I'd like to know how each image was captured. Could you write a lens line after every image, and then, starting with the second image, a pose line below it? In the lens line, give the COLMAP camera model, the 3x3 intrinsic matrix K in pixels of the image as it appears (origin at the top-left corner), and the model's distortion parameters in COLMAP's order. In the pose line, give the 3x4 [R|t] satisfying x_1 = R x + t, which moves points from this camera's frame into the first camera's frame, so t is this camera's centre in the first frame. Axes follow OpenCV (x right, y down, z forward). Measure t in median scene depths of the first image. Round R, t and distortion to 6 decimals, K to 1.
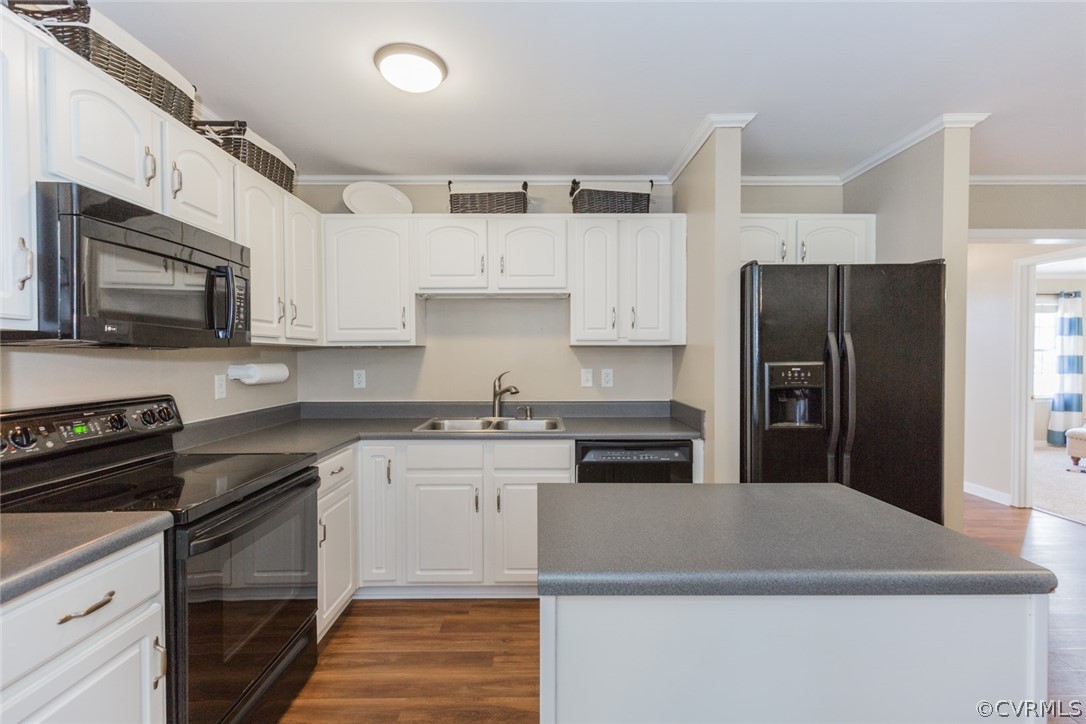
lens RADIAL K [[489.3, 0, 545.4], [0, 489.3, 363.2], [0, 0, 1]] dist [0.004441, -0.000523]
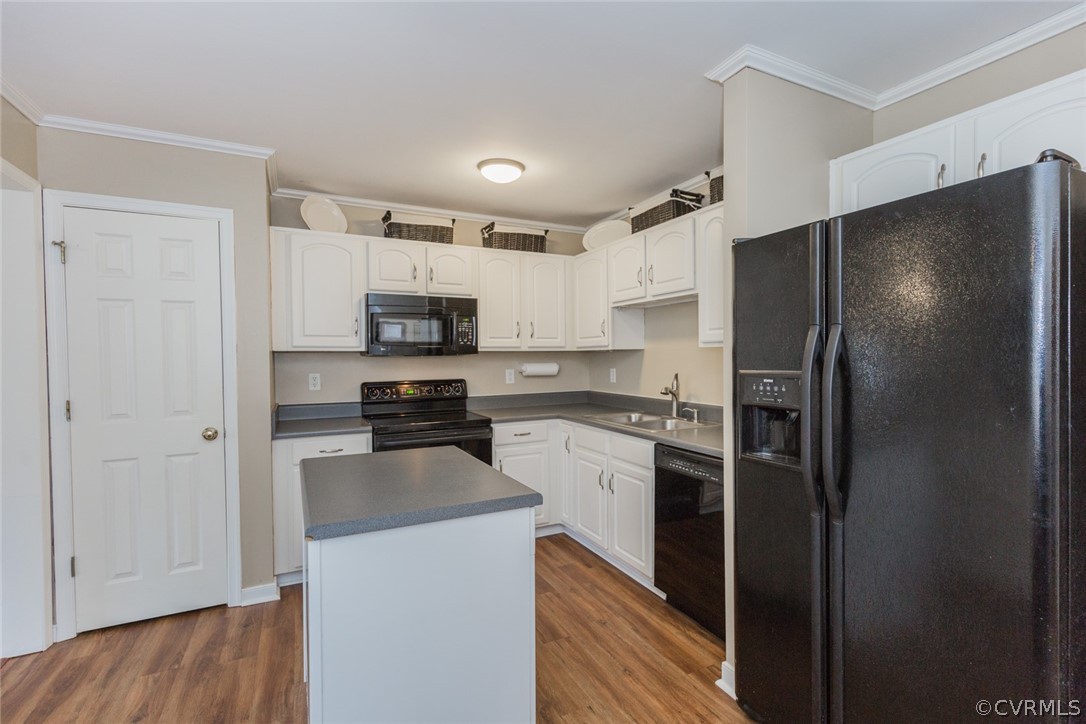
lens RADIAL K [[489.3, 0, 546.1], [0, 489.3, 361.9], [0, 0, 1]] dist [0.004441, -0.000523]
pose [[0.455627, 0.009544, -0.890120, 0.957329], [-0.004991, 0.999954, 0.008167, -0.018453], [0.890157, 0.000721, 0.455654, 0.368585]]
